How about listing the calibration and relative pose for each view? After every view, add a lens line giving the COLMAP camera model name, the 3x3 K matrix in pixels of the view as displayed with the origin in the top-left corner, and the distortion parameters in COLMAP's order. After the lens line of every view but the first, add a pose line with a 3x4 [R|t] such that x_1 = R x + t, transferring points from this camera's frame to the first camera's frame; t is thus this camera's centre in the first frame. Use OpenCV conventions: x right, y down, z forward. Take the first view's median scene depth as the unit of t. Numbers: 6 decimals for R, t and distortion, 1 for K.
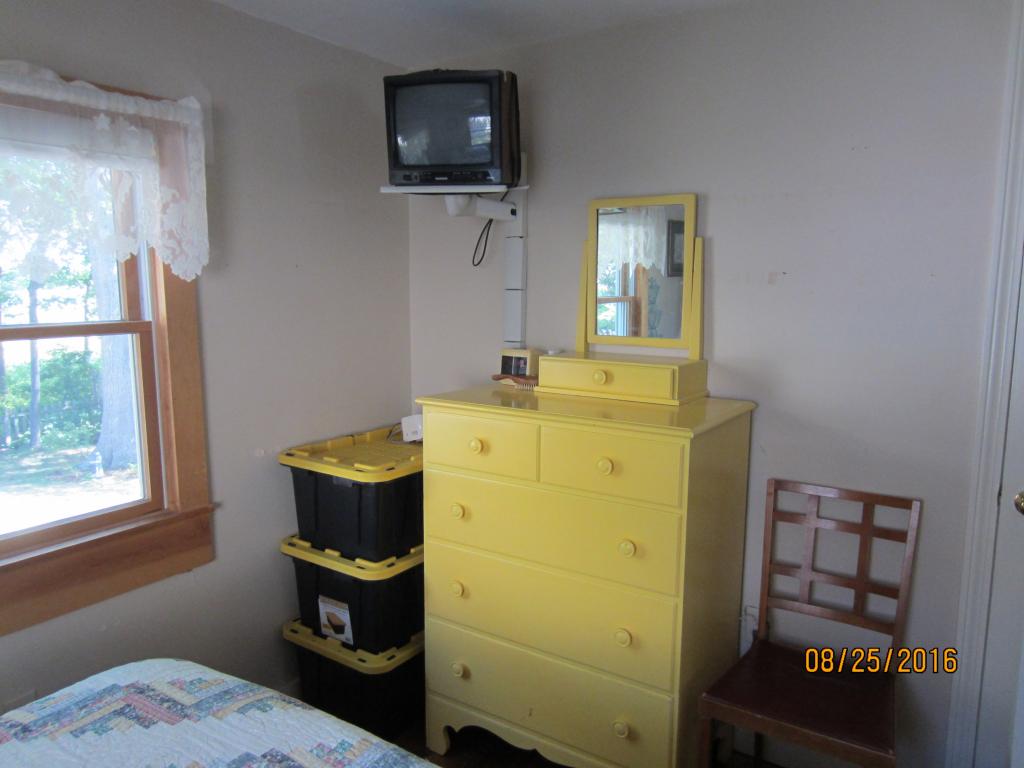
lens RADIAL K [[733.6, 0, 514.2], [0, 733.6, 383.8], [0, 0, 1]] dist [-0.023684, 0.004493]
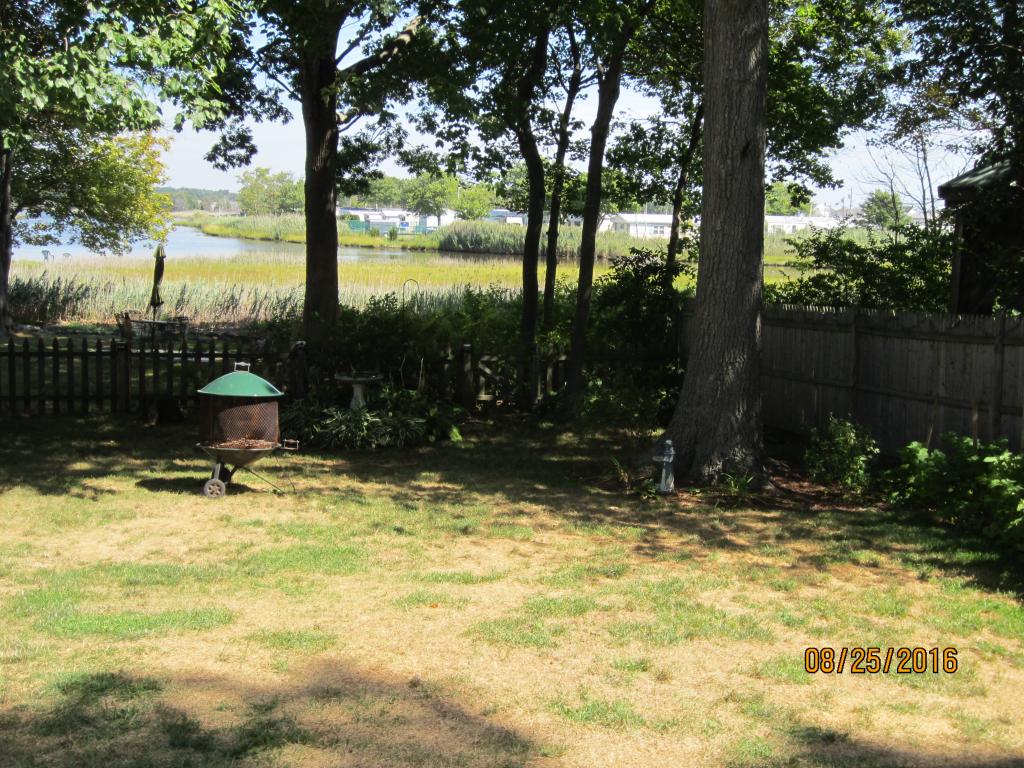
lens RADIAL K [[1168.8, 0, 512.0], [0, 1168.8, 384.0], [0, 0, 1]] dist [-0.050573, -0.013772]
pose [[0.786011, 0.103698, -0.609453, -0.159146], [-0.093125, 0.994443, 0.049100, 0.024516], [0.611158, 0.018162, 0.791301, 0.276616]]
